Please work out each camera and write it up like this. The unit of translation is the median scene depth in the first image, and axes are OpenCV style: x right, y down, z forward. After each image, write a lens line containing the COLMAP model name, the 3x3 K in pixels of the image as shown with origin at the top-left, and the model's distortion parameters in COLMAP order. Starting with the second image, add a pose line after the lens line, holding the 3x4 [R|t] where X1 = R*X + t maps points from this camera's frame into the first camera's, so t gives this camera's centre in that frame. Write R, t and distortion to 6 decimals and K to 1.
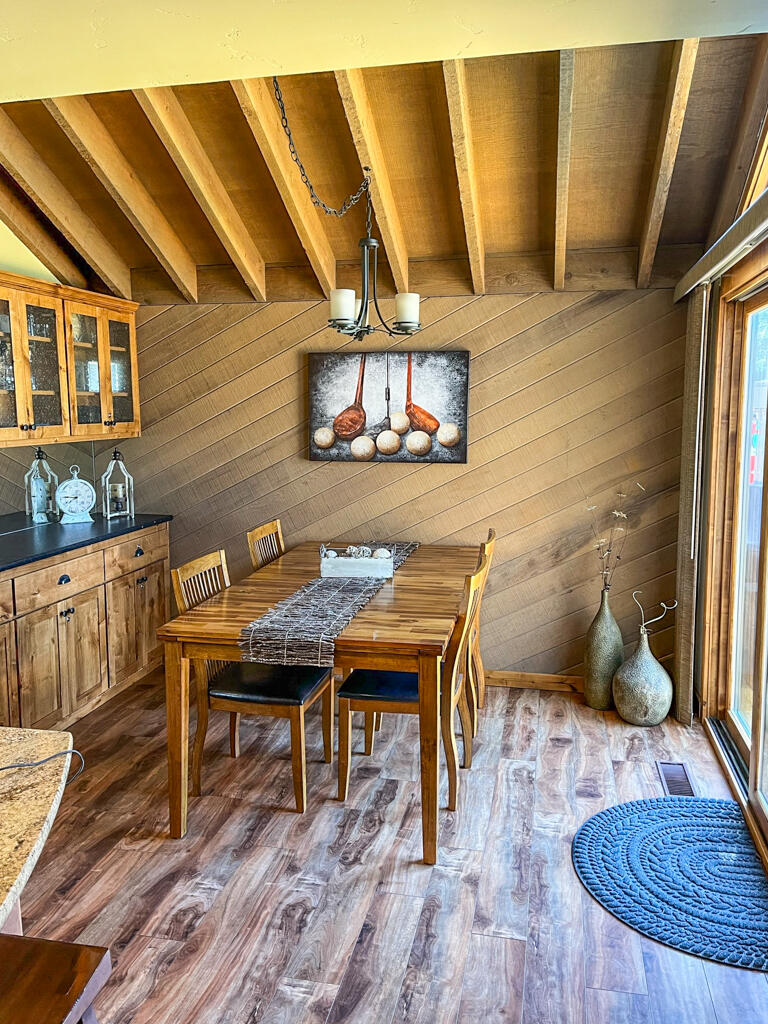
lens RADIAL K [[784.0, 0, 385.5], [0, 784.0, 507.8], [0, 0, 1]] dist [0.060862, -0.010814]
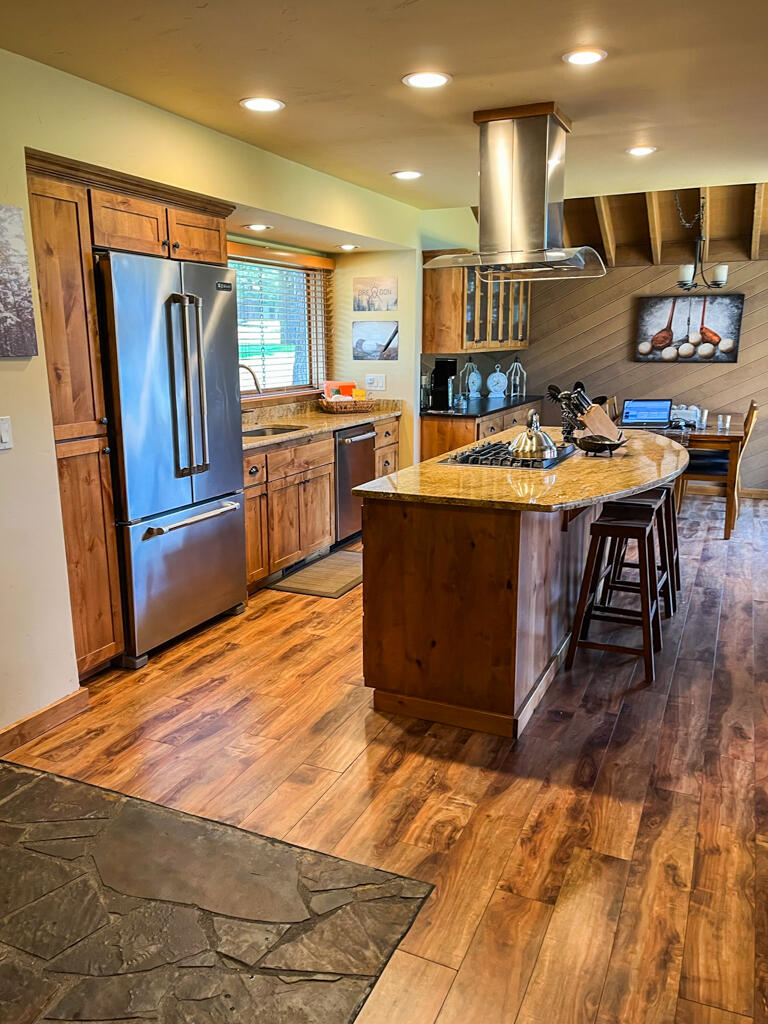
lens RADIAL K [[784.0, 0, 379.8], [0, 784.0, 516.1], [0, 0, 1]] dist [0.060862, -0.010814]
pose [[0.976917, 0.048235, -0.208101, -0.270255], [-0.028572, 0.994925, 0.096481, 0.126314], [0.211698, -0.088308, 0.973337, -0.839390]]
